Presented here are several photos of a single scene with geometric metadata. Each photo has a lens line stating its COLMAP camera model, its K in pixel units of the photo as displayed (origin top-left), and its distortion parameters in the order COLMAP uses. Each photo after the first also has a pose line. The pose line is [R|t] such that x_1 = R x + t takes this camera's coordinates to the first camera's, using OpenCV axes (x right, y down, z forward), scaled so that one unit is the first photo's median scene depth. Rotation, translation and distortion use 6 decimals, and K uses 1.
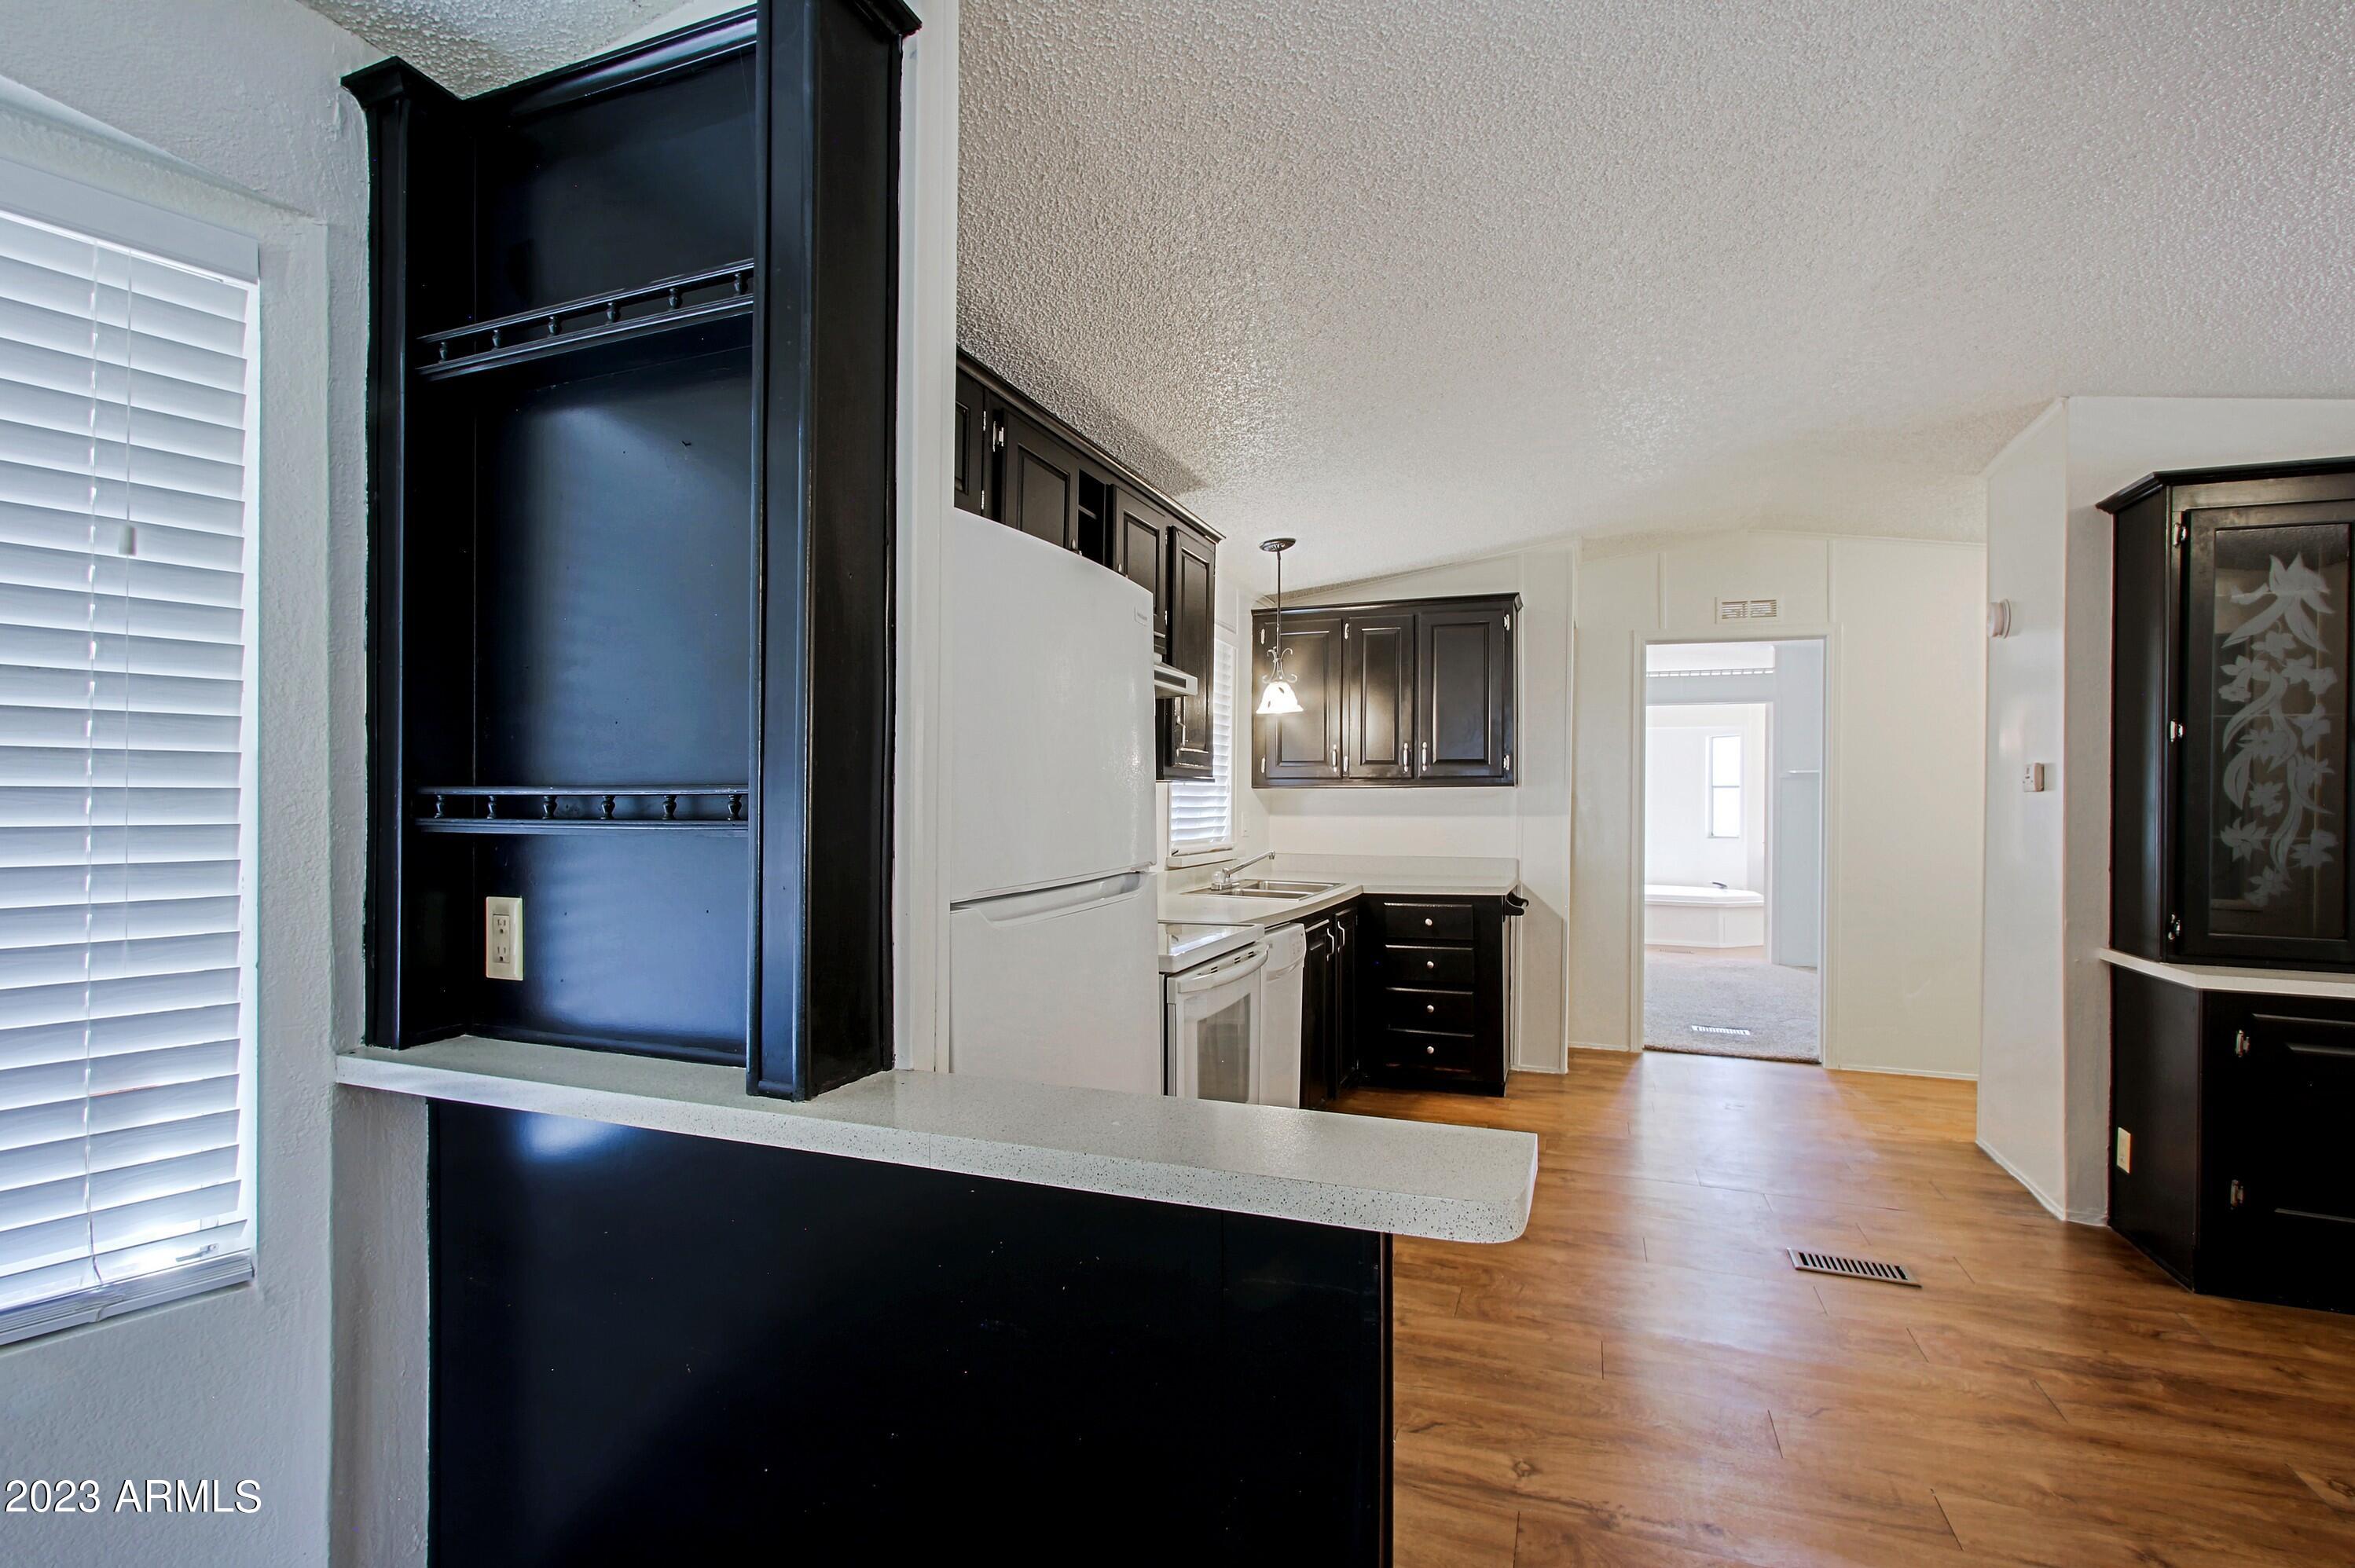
lens RADIAL K [[1073.4, 0, 1168.0], [0, 1073.4, 796.7], [0, 0, 1]] dist [-0.009008, 0.000624]
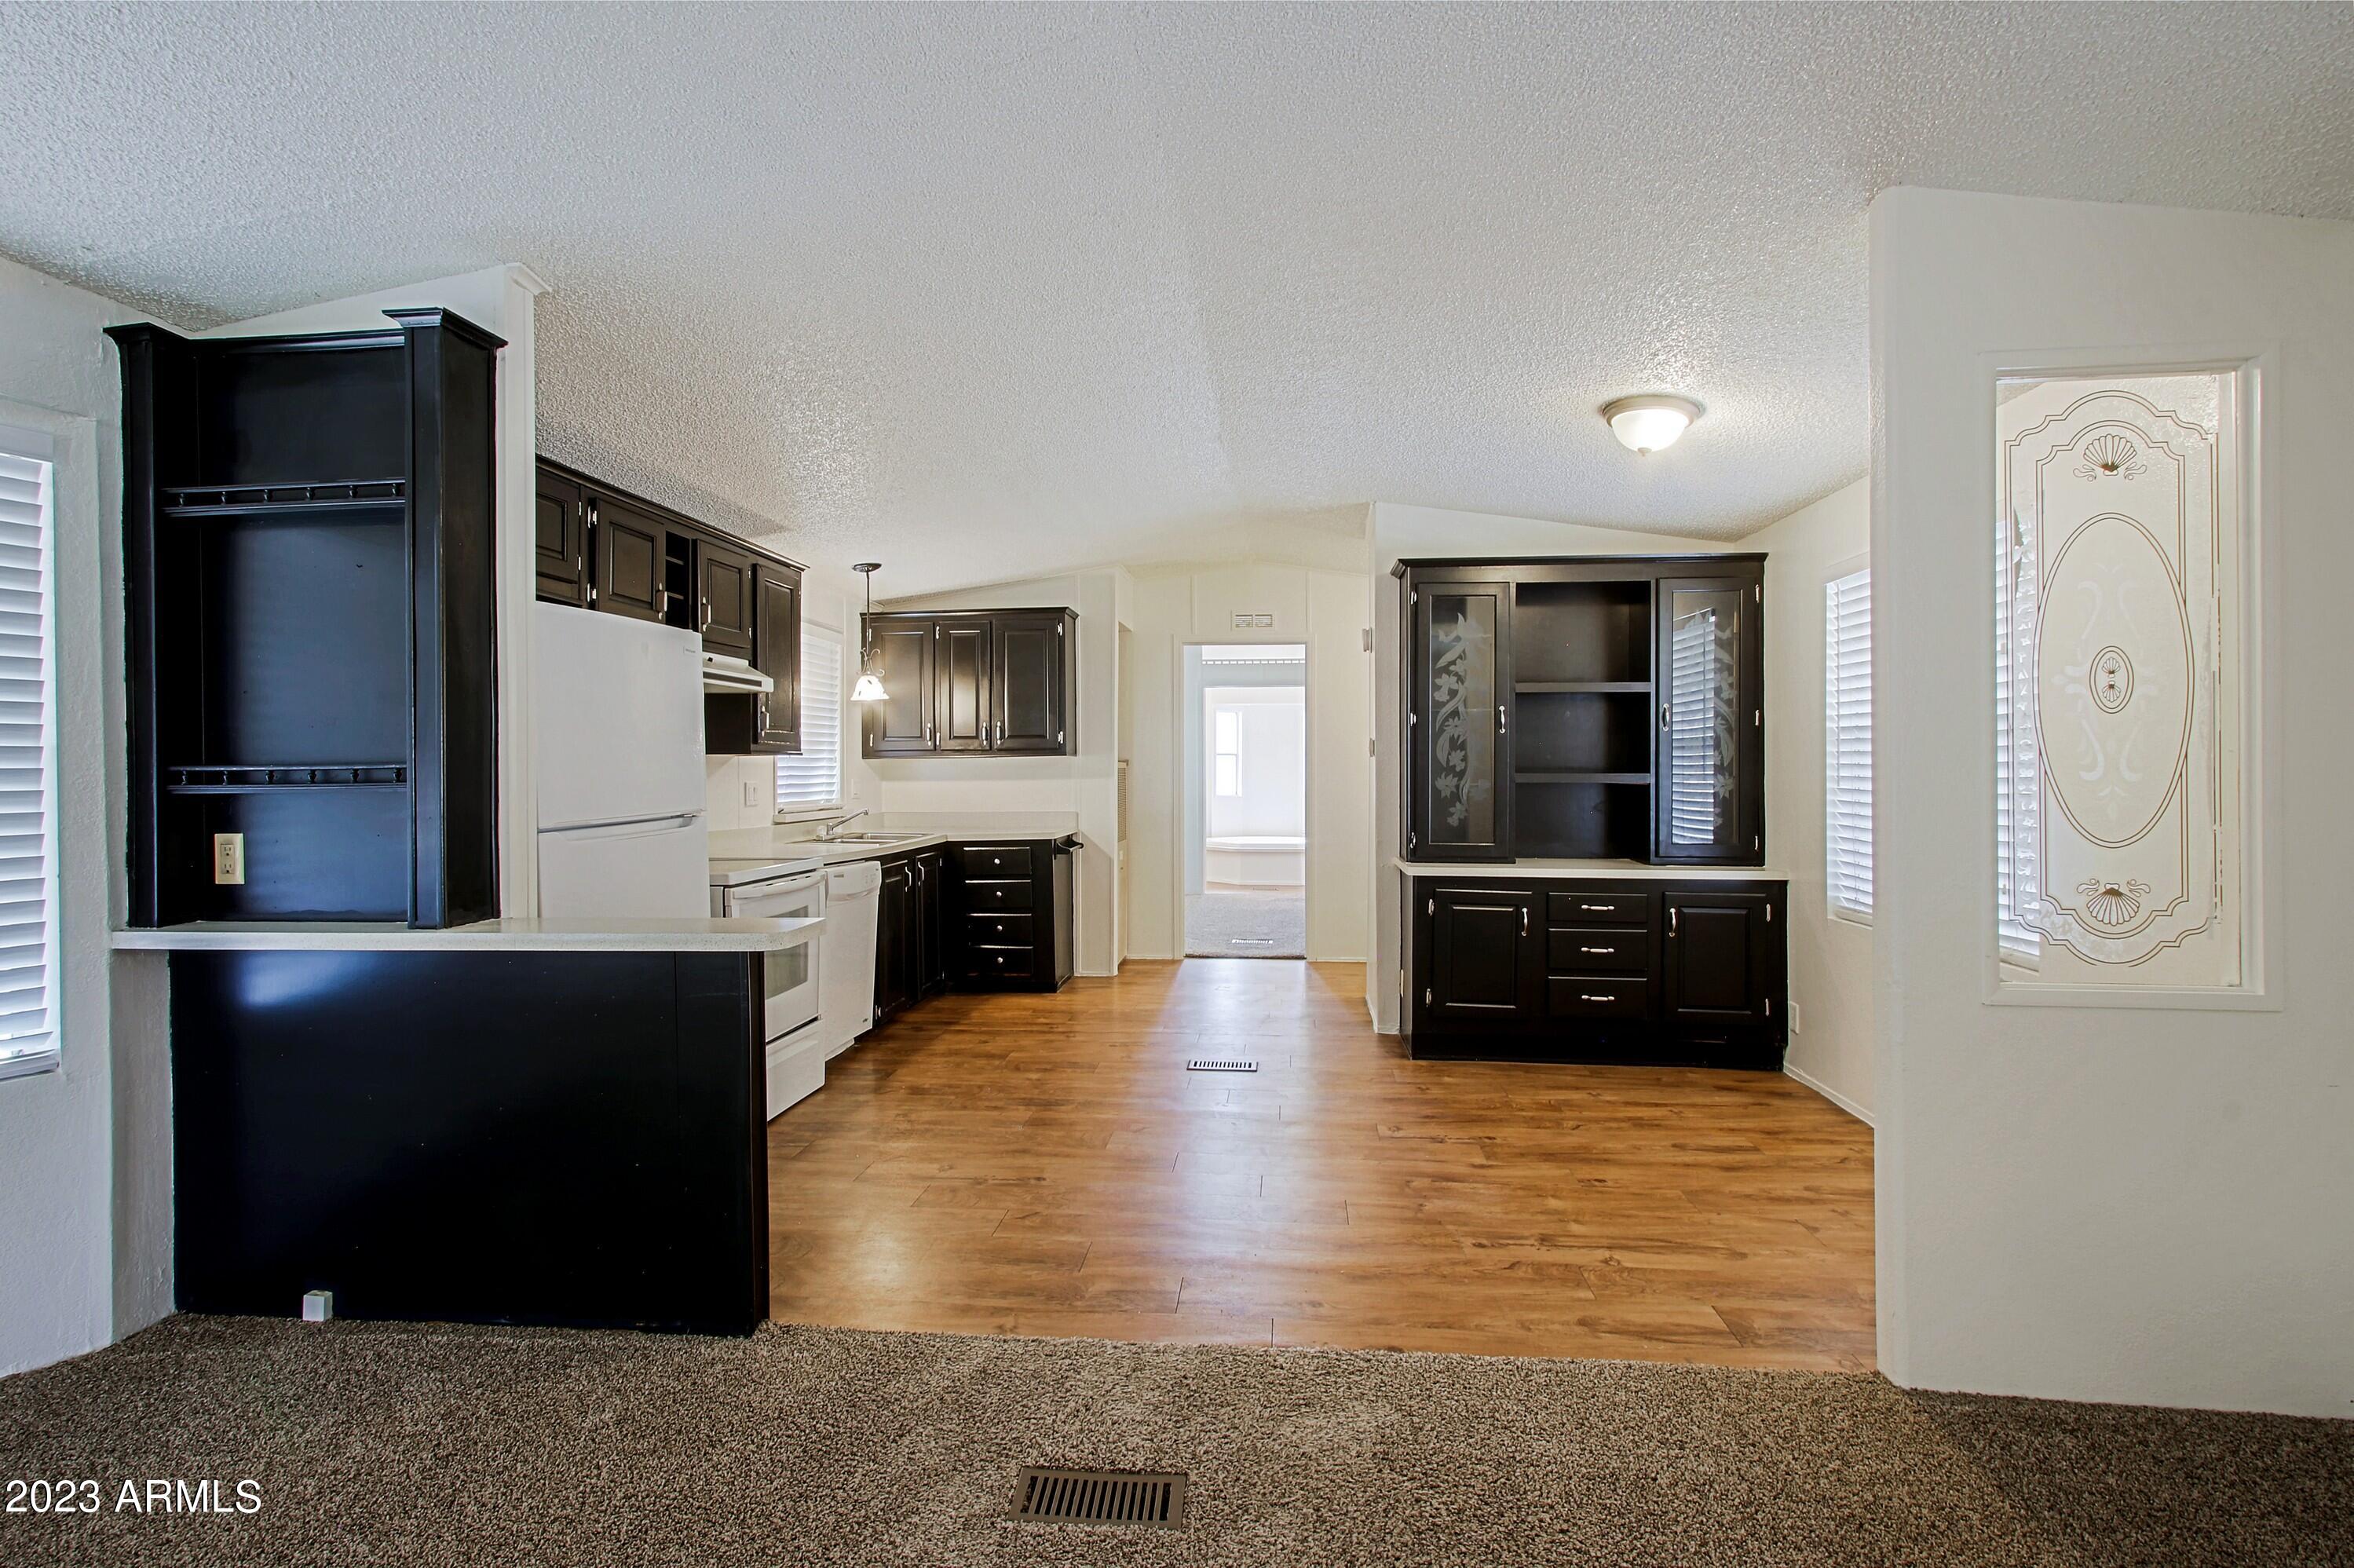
lens RADIAL K [[1073.8, 0, 1175.4], [0, 1073.8, 771.5], [0, 0, 1]] dist [0.002339, 0.000220]
pose [[0.963025, -0.012649, 0.269113, 0.162388], [0.010980, 0.999910, 0.007704, 0.001675], [-0.269186, -0.004464, 0.963078, -0.480910]]
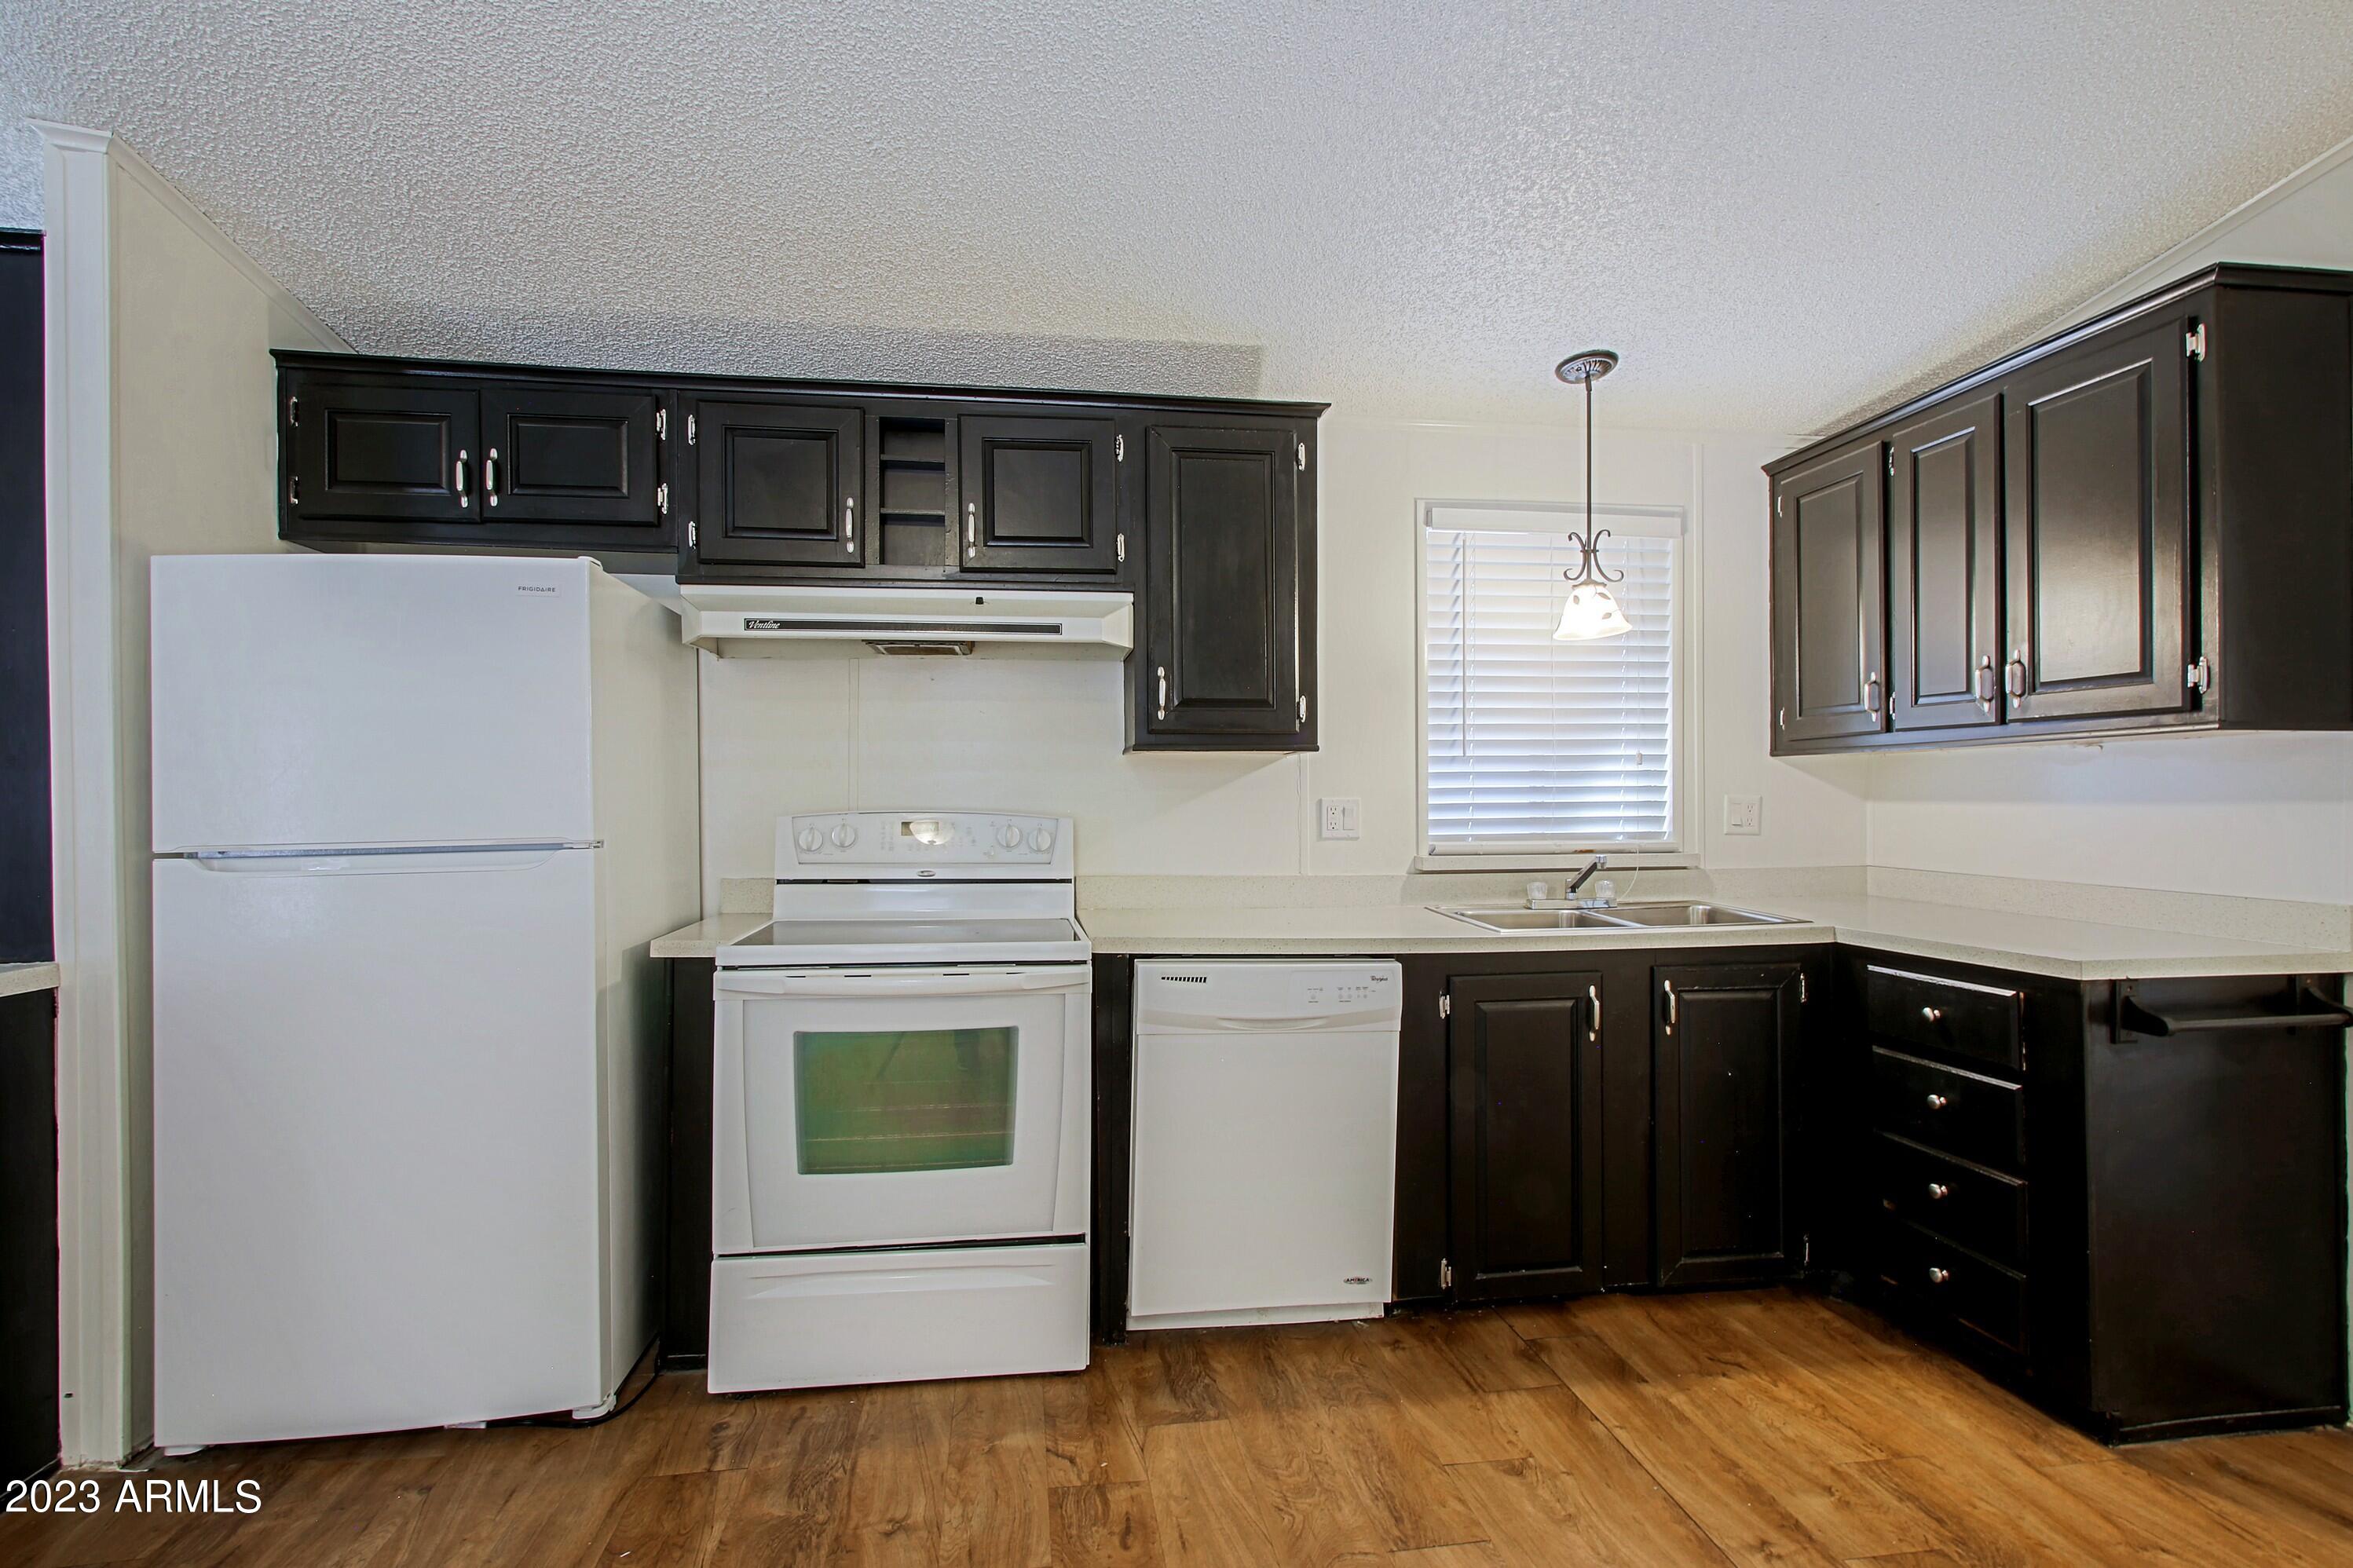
lens RADIAL K [[1092.0, 0, 1194.1], [0, 1092.0, 796.7], [0, 0, 1]] dist [-0.001702, 0.000169]
pose [[0.498866, -0.002981, -0.866674, 0.823315], [0.007346, 0.999973, 0.000789, 0.021499], [0.866648, -0.006760, 0.498874, 0.739080]]
